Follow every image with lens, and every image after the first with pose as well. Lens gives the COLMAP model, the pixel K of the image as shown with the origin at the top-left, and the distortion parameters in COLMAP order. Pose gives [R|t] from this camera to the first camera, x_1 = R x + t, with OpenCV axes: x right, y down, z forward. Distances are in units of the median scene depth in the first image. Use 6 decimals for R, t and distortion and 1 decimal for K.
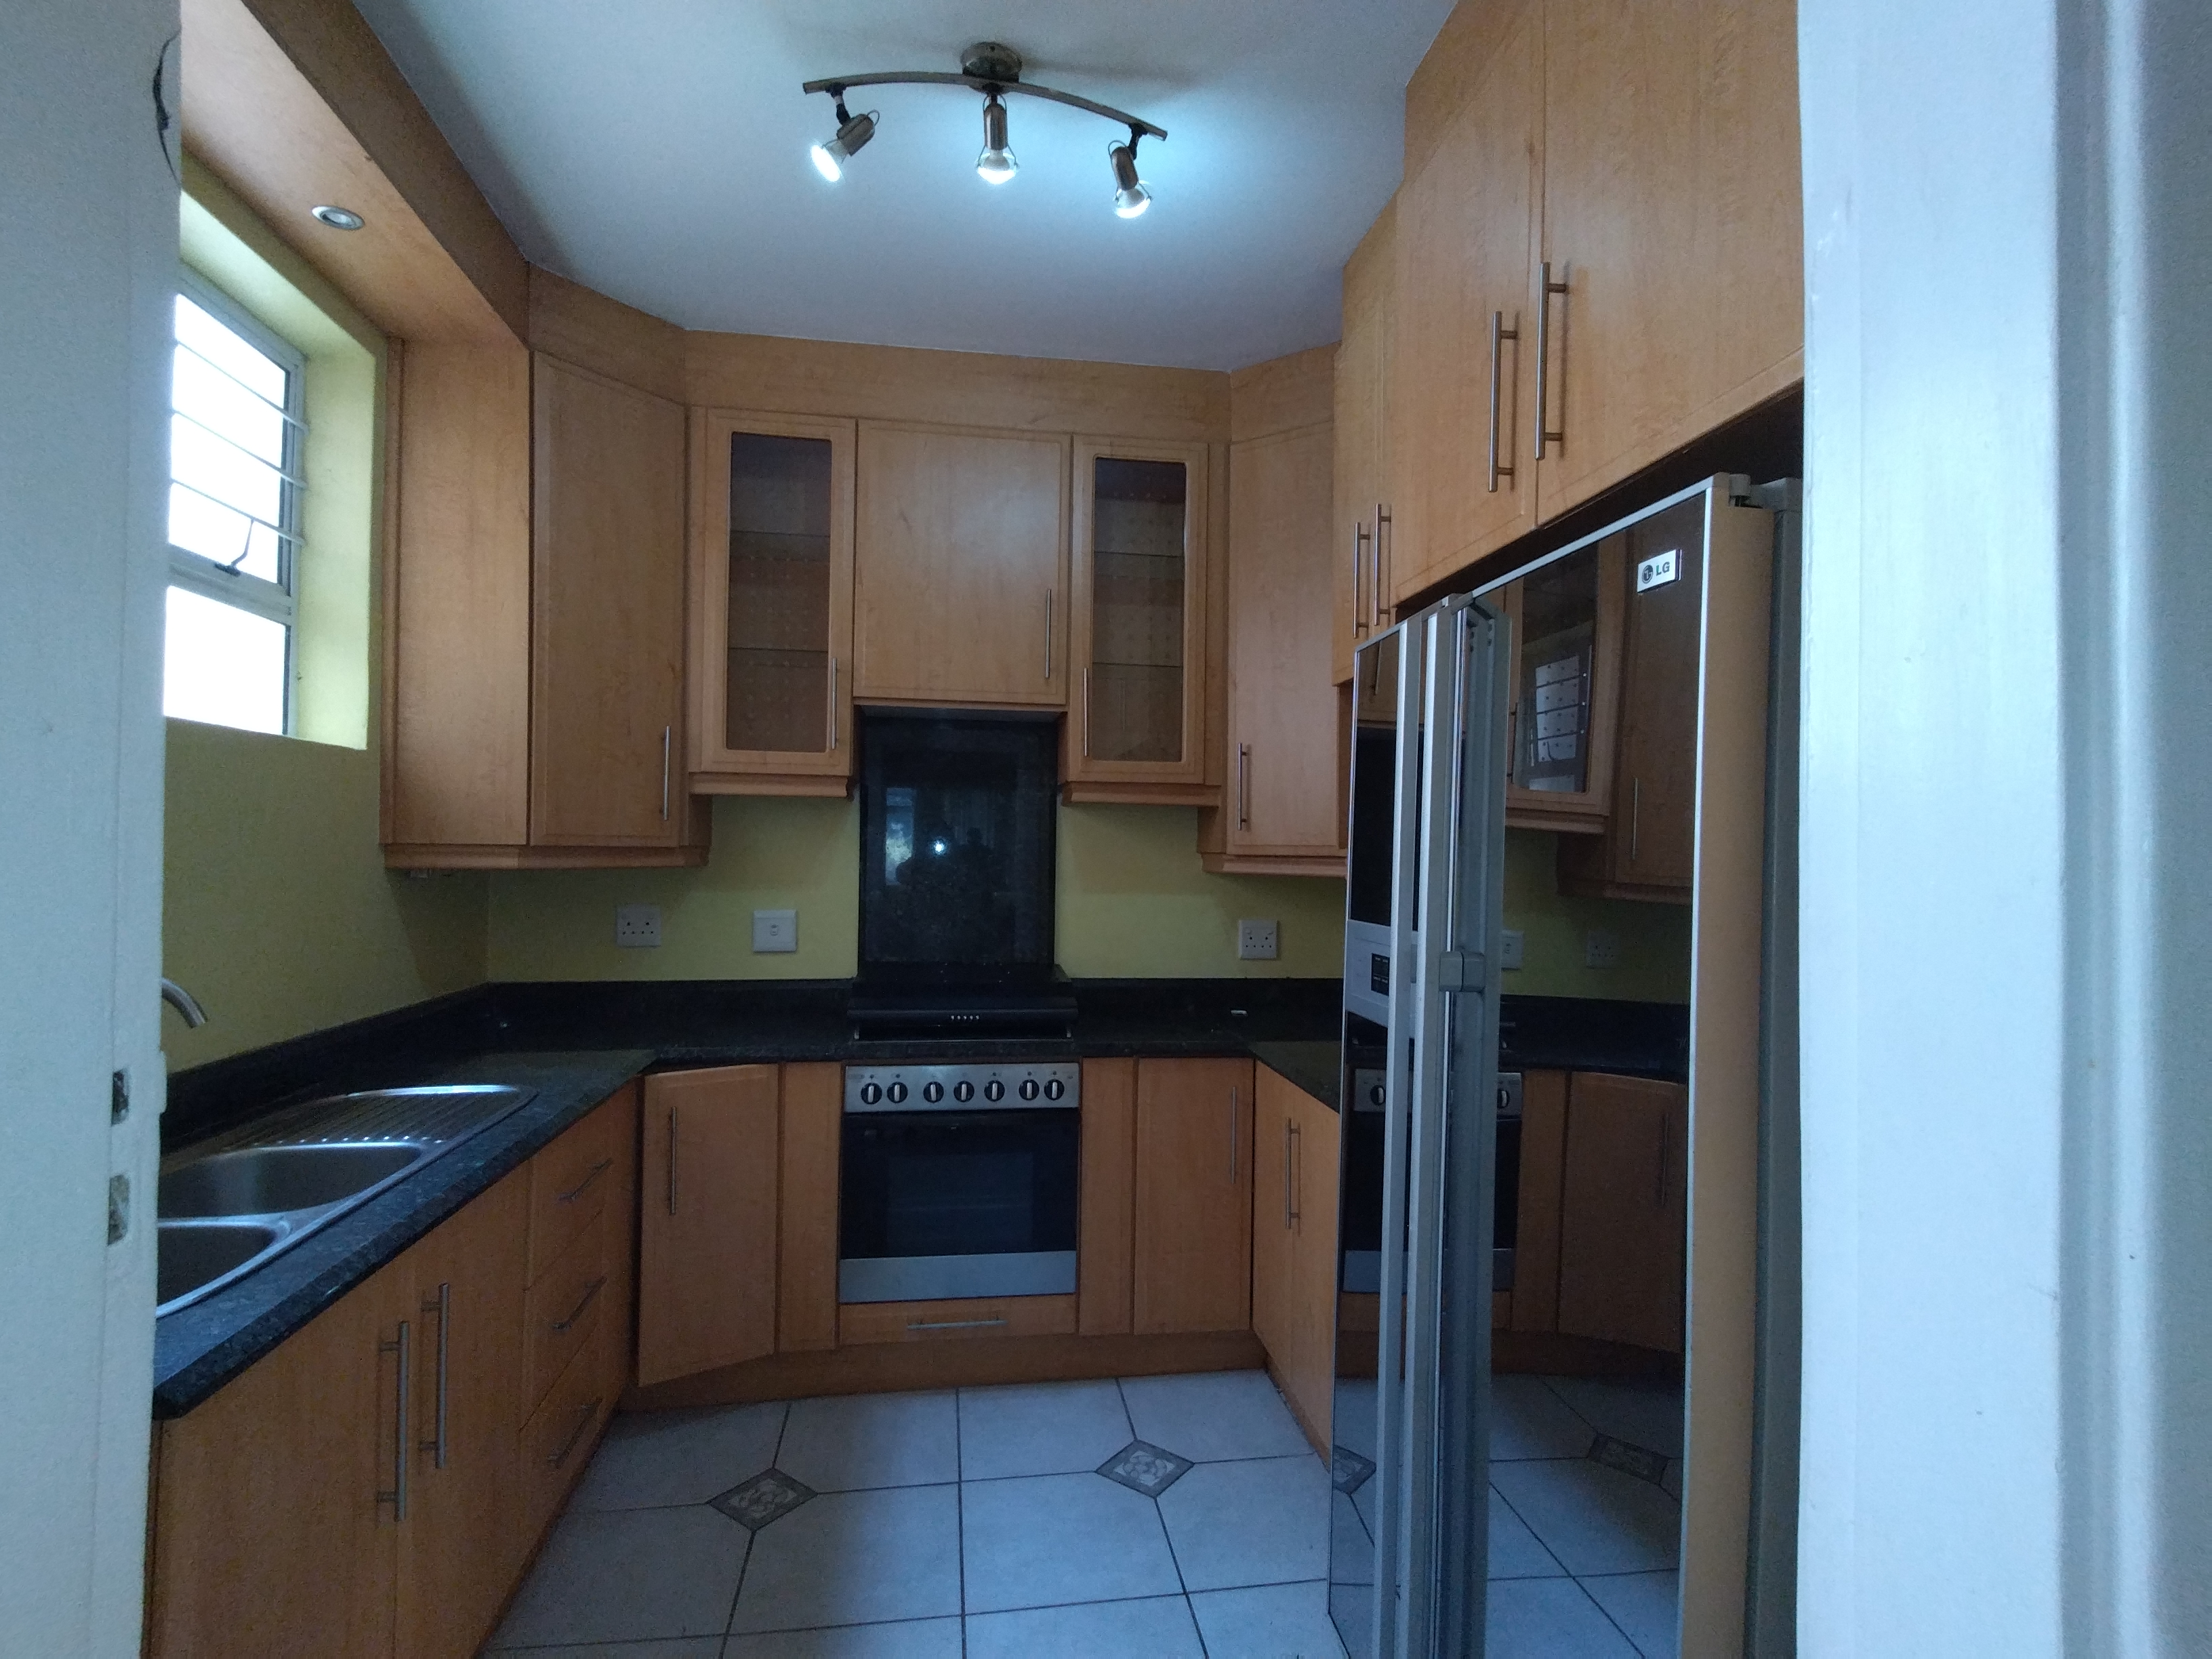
lens RADIAL K [[1095.3, 0, 1107.6], [0, 1095.3, 835.3], [0, 0, 1]] dist [0.018405, -0.007368]
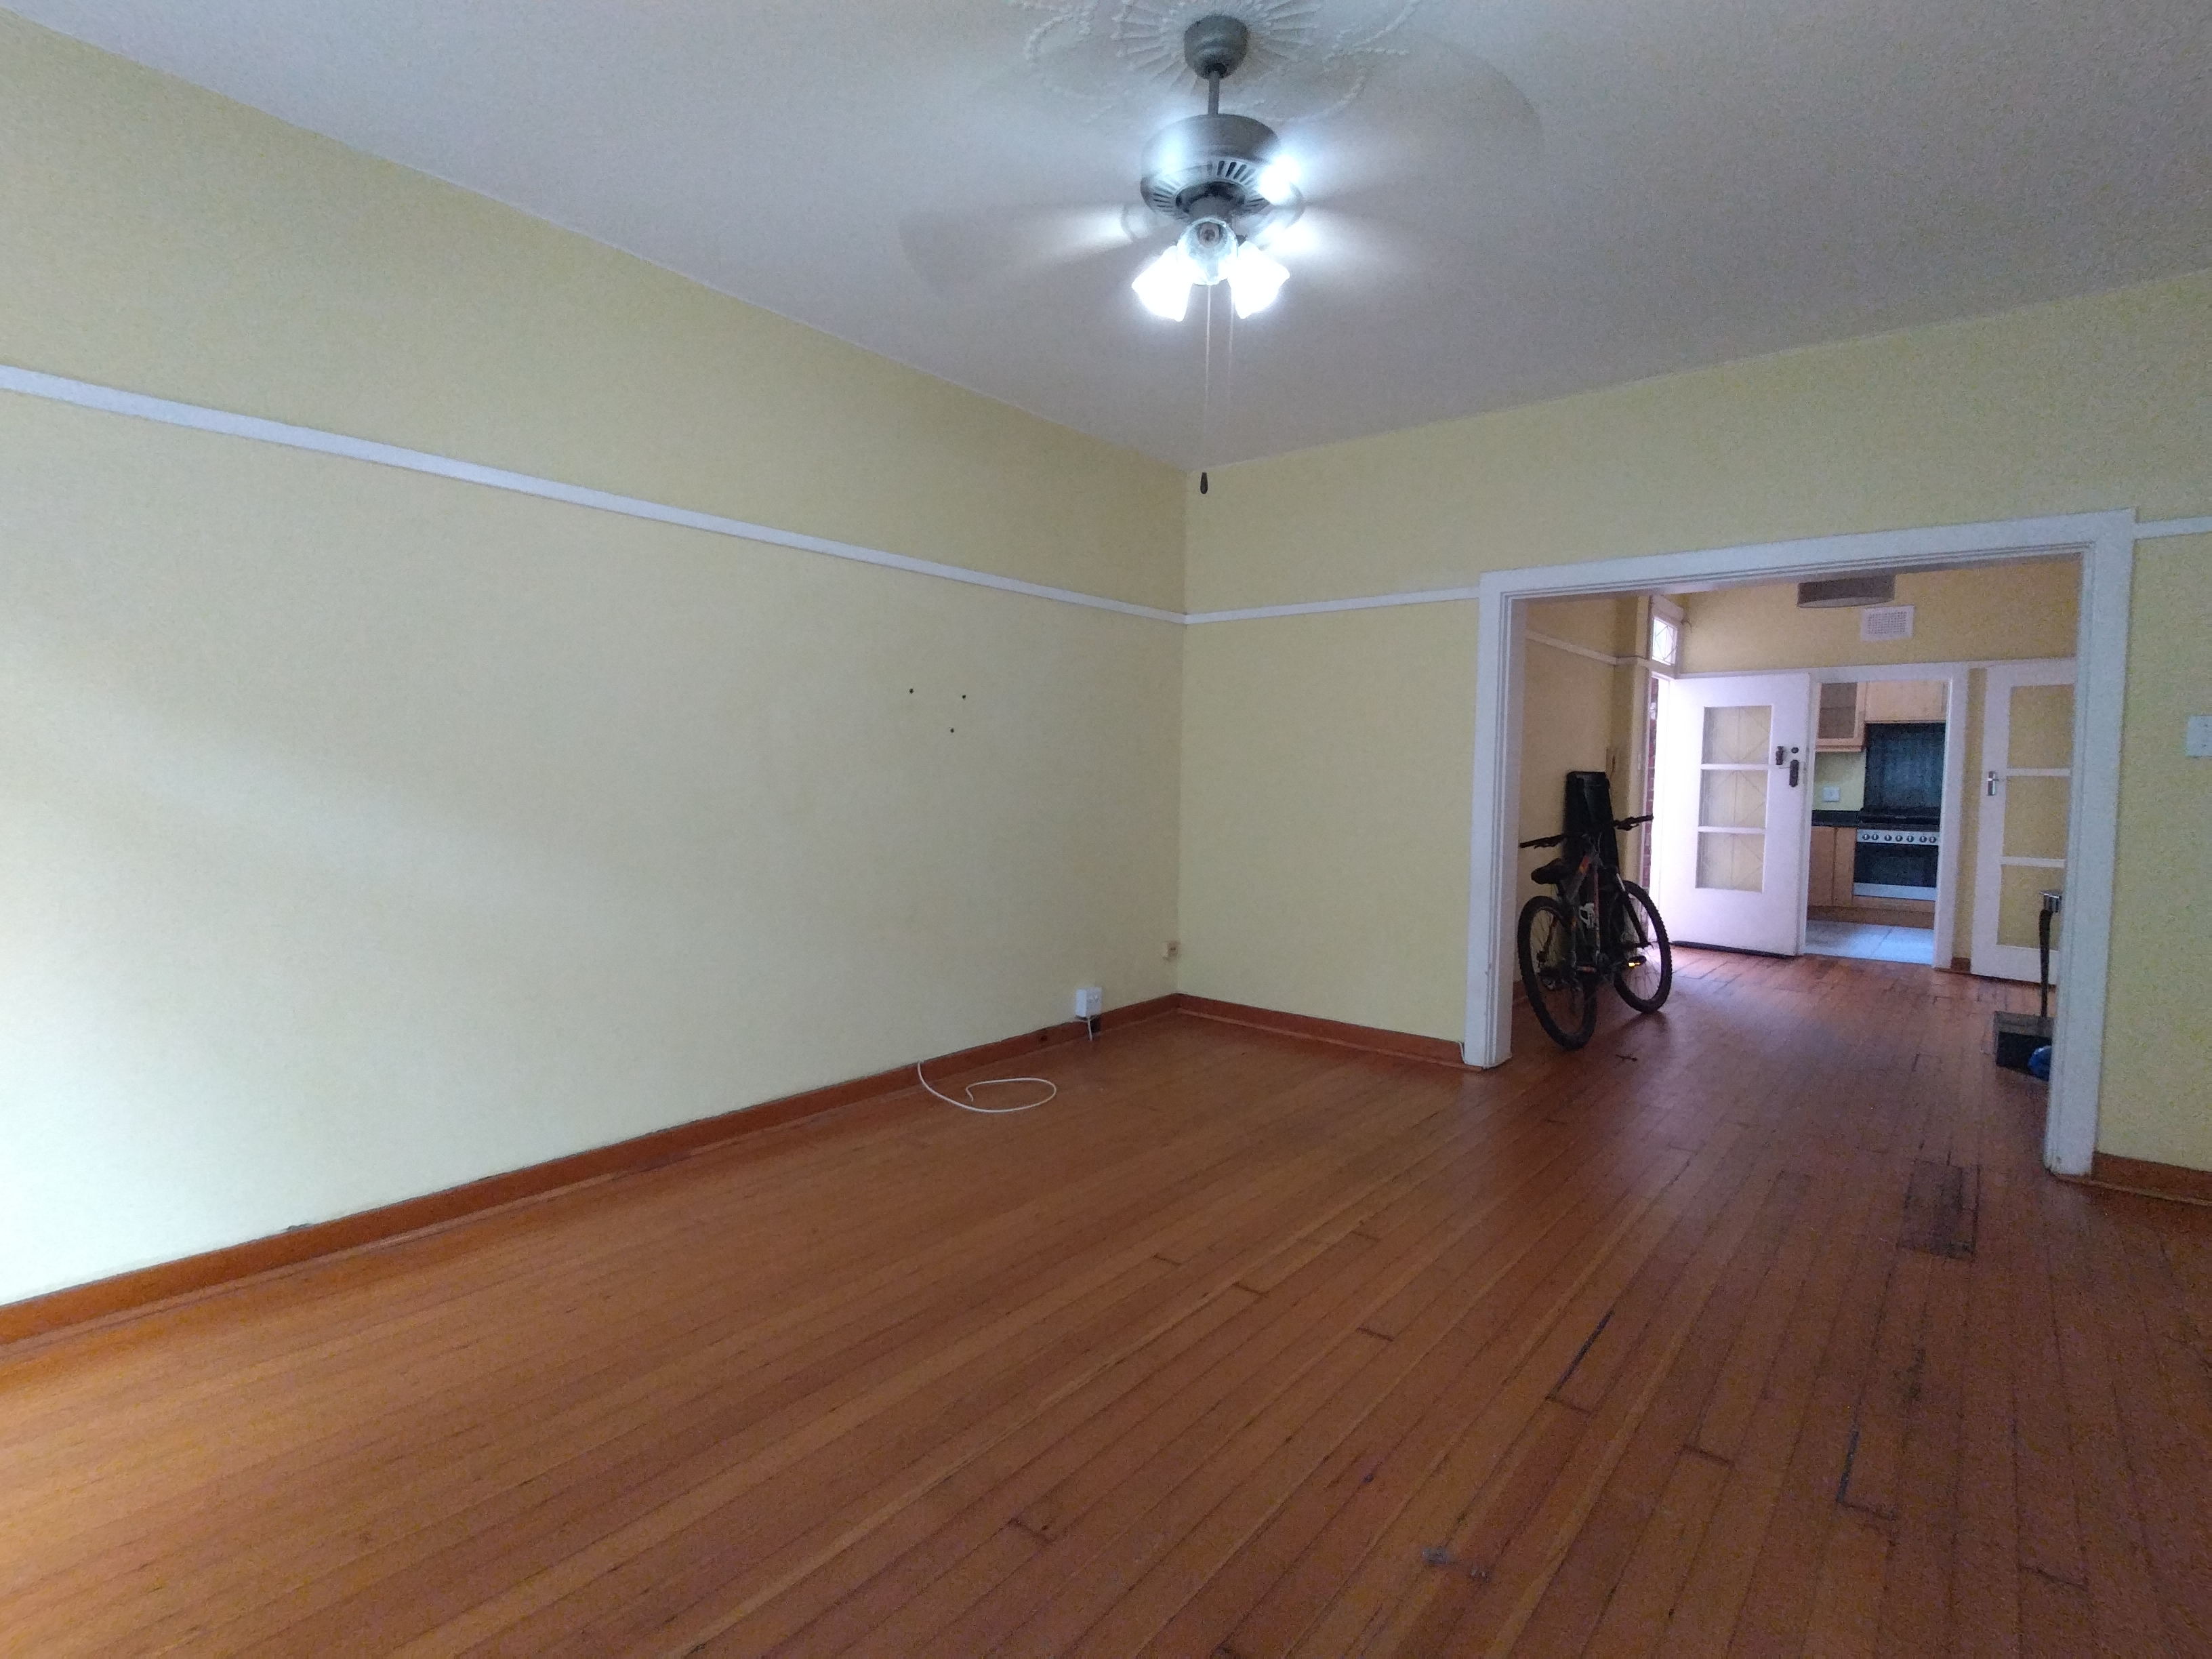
lens RADIAL K [[1095.3, 0, 1103.4], [0, 1095.3, 841.7], [0, 0, 1]] dist [0.018405, -0.007368]
pose [[0.673654, 0.046505, -0.737582, 0.811319], [-0.000899, 0.998069, 0.062108, 0.035195], [0.739046, -0.041176, 0.672395, -3.455696]]
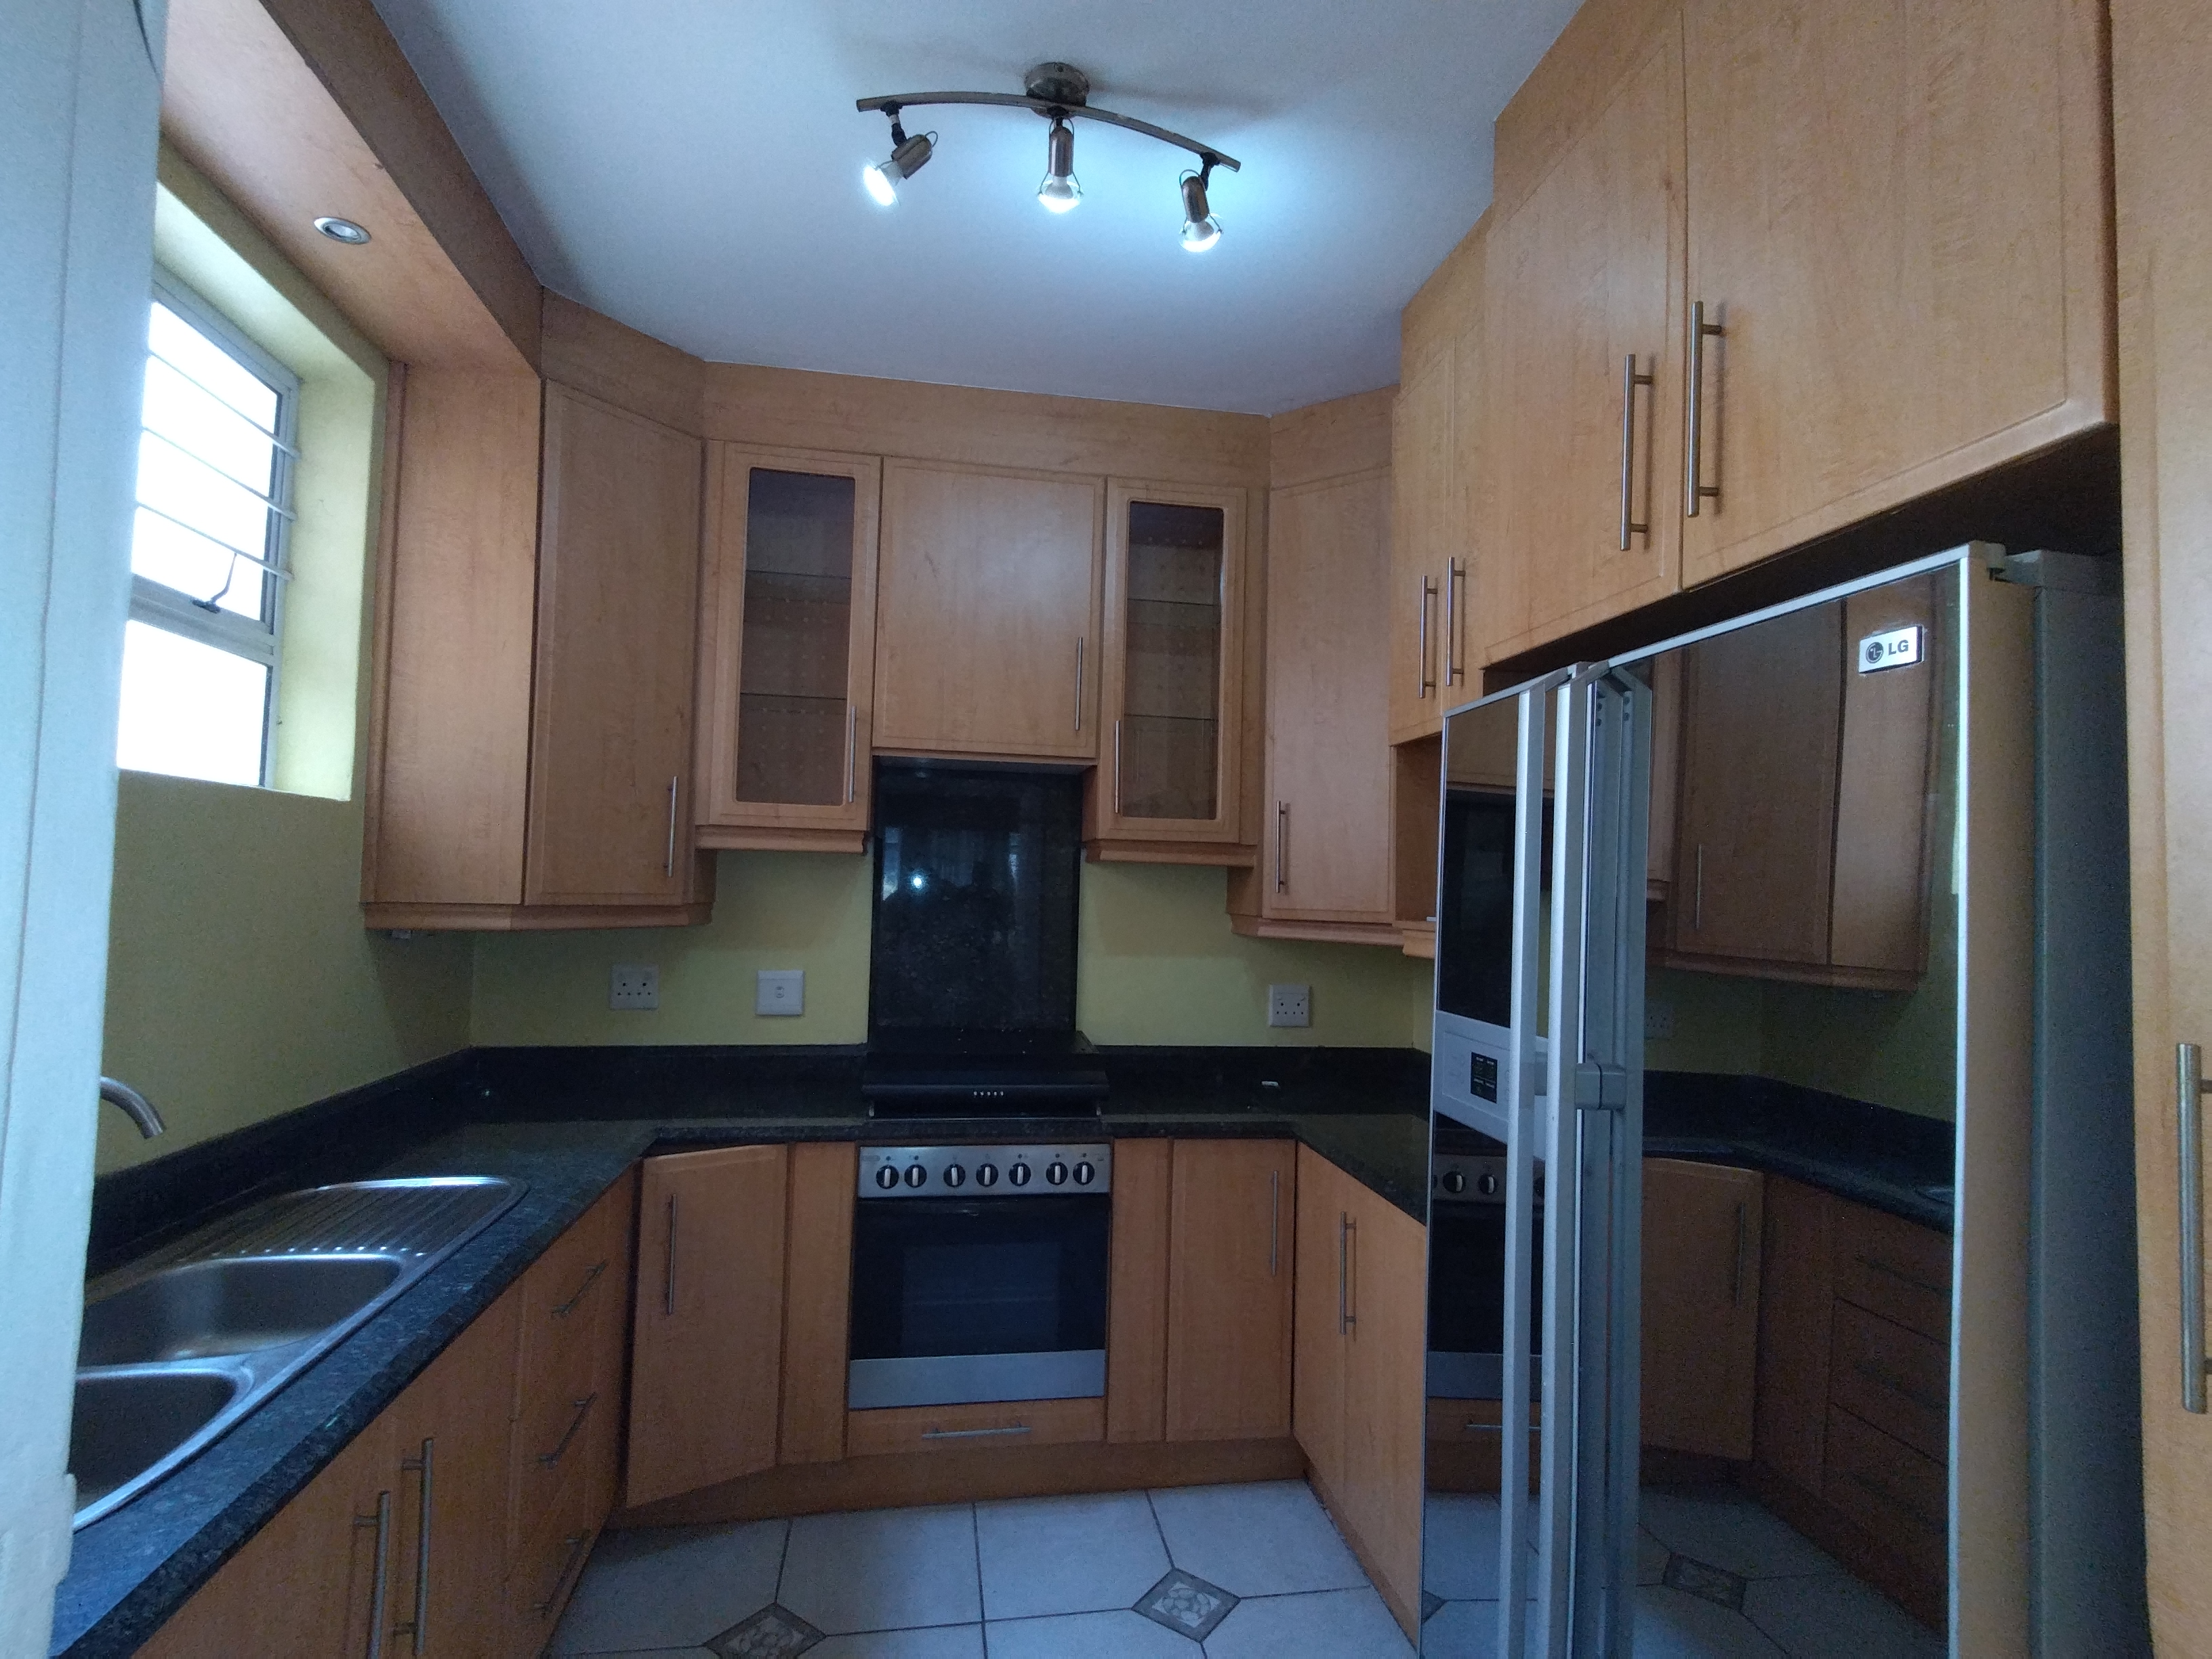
lens RADIAL K [[1095.3, 0, 1107.8], [0, 1095.3, 833.4], [0, 0, 1]] dist [0.018405, -0.007368]
pose [[0.999719, 0.014041, 0.019120, -0.055766], [-0.013353, 0.999276, -0.035628, -0.025486], [-0.019606, 0.035362, 0.999182, 0.067379]]
